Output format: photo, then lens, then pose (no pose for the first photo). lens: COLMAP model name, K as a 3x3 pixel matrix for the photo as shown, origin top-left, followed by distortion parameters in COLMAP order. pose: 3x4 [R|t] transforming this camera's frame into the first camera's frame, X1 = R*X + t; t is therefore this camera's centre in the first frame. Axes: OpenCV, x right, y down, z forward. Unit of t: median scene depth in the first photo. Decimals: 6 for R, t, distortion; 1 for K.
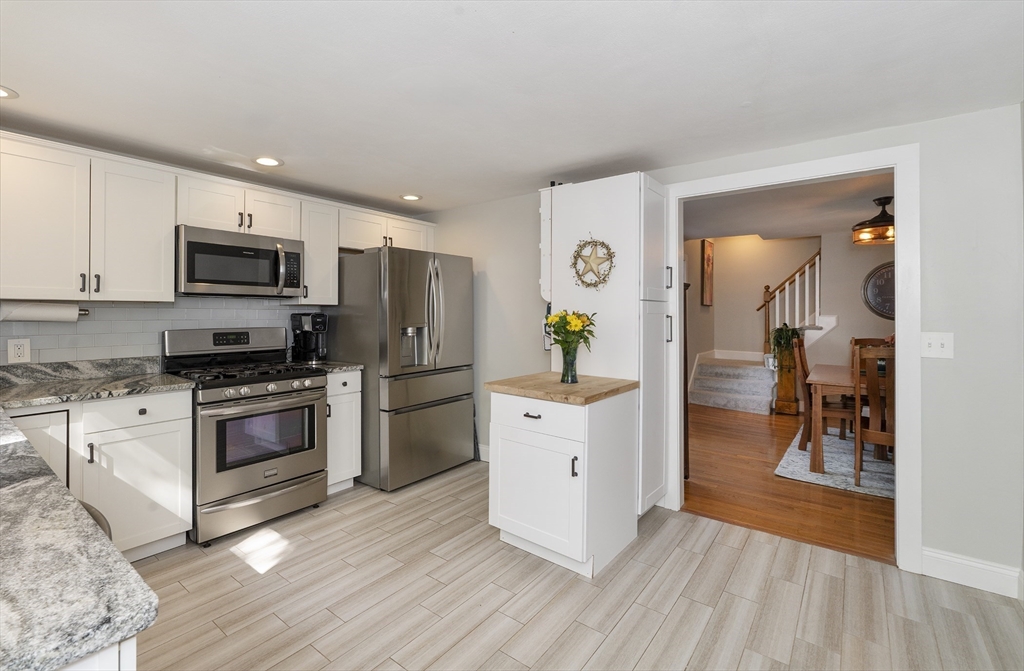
lens RADIAL K [[458.9, 0, 503.7], [0, 458.9, 310.3], [0, 0, 1]] dist [0.001931, 0.000385]
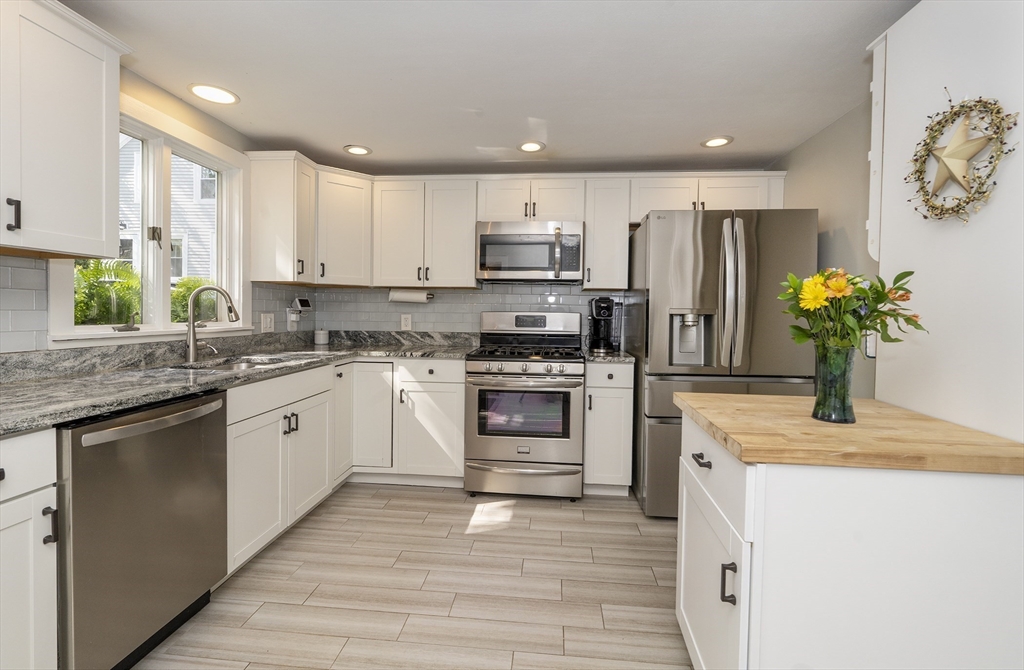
lens RADIAL K [[458.9, 0, 511.1], [0, 458.9, 320.6], [0, 0, 1]] dist [0.001931, 0.000385]
pose [[0.532162, 0.021837, -0.846361, 0.356699], [-0.007306, 0.999749, 0.021202, 0.043234], [0.846611, -0.005099, 0.532188, 0.442795]]
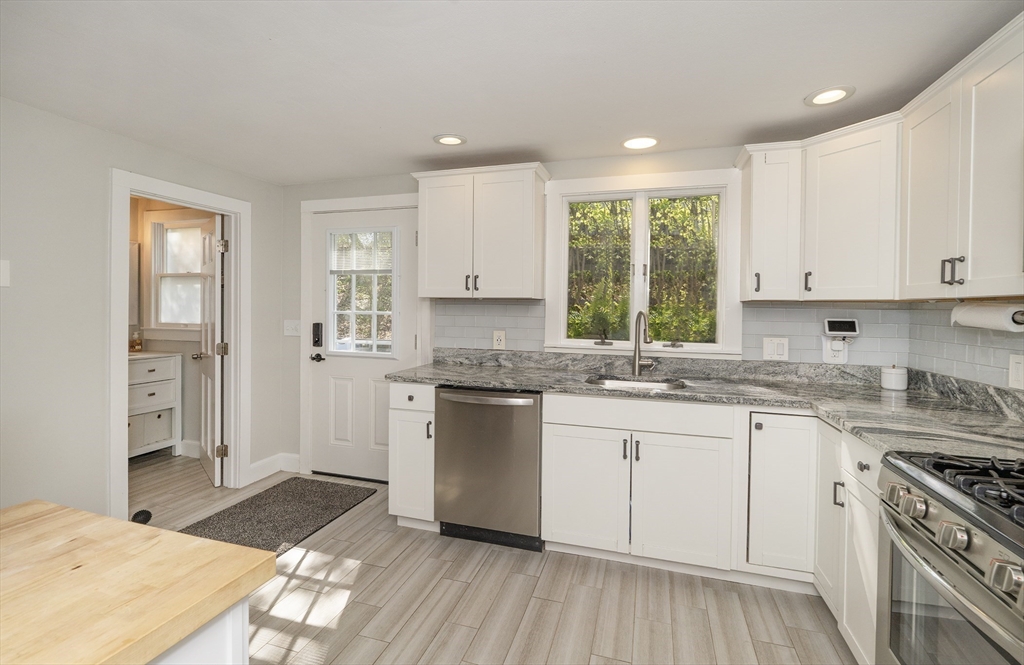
lens RADIAL K [[458.9, 0, 506.8], [0, 458.9, 312.4], [0, 0, 1]] dist [0.001931, 0.000385]
pose [[-0.938644, -0.009320, -0.344762, -0.071663], [-0.011692, 0.999920, 0.004801, 0.002804], [0.344690, 0.008537, -0.938678, 1.250293]]
